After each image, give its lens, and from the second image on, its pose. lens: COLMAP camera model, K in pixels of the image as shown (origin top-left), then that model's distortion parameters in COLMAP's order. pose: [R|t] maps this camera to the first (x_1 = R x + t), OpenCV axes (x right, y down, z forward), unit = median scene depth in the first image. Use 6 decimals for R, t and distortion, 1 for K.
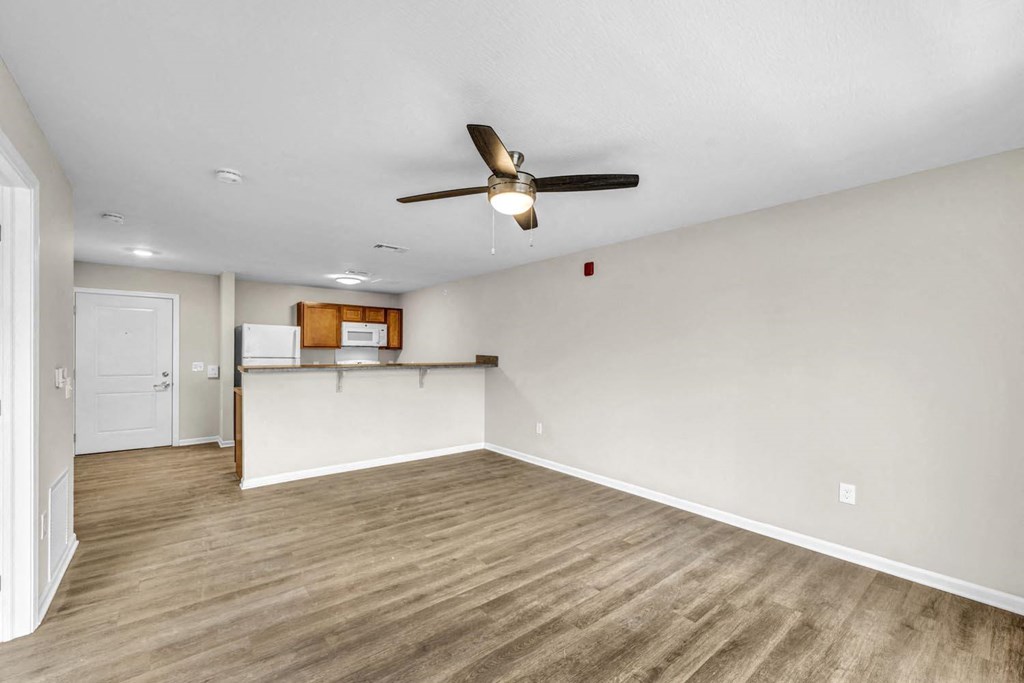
lens RADIAL K [[416.0, 0, 513.6], [0, 416.0, 340.8], [0, 0, 1]] dist [0.001428, -0.000170]
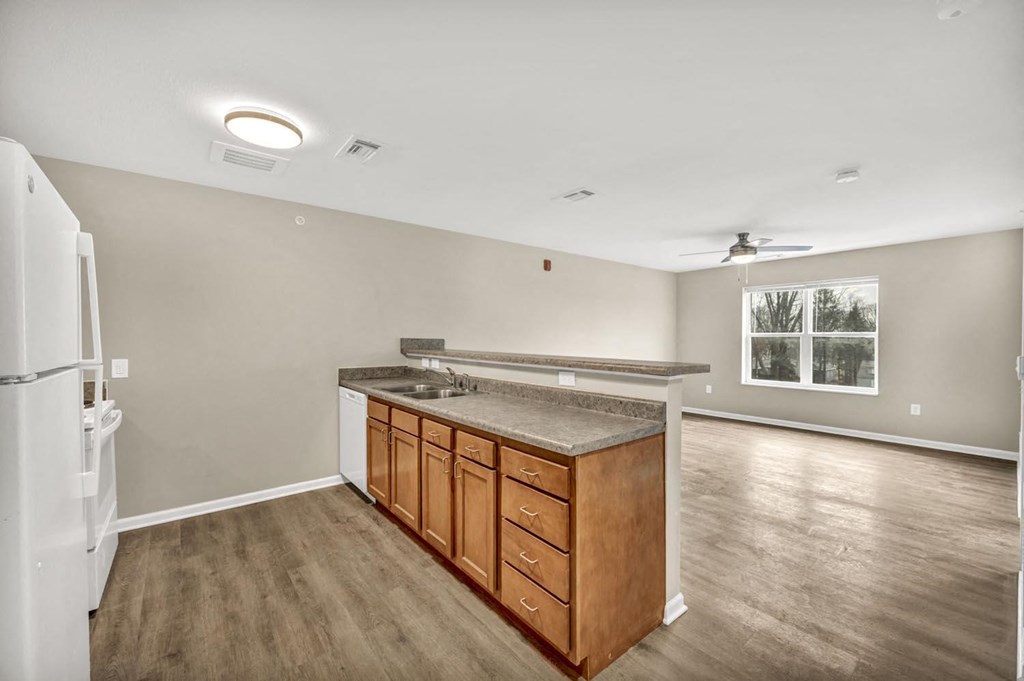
lens RADIAL K [[416.0, 0, 513.6], [0, 416.0, 339.8], [0, 0, 1]] dist [0.001428, -0.000170]
pose [[0.002935, -0.017356, 0.999845, -1.462906], [-0.033630, 0.999282, 0.017445, 0.036385], [-0.999430, -0.033676, 0.002349, 1.549986]]
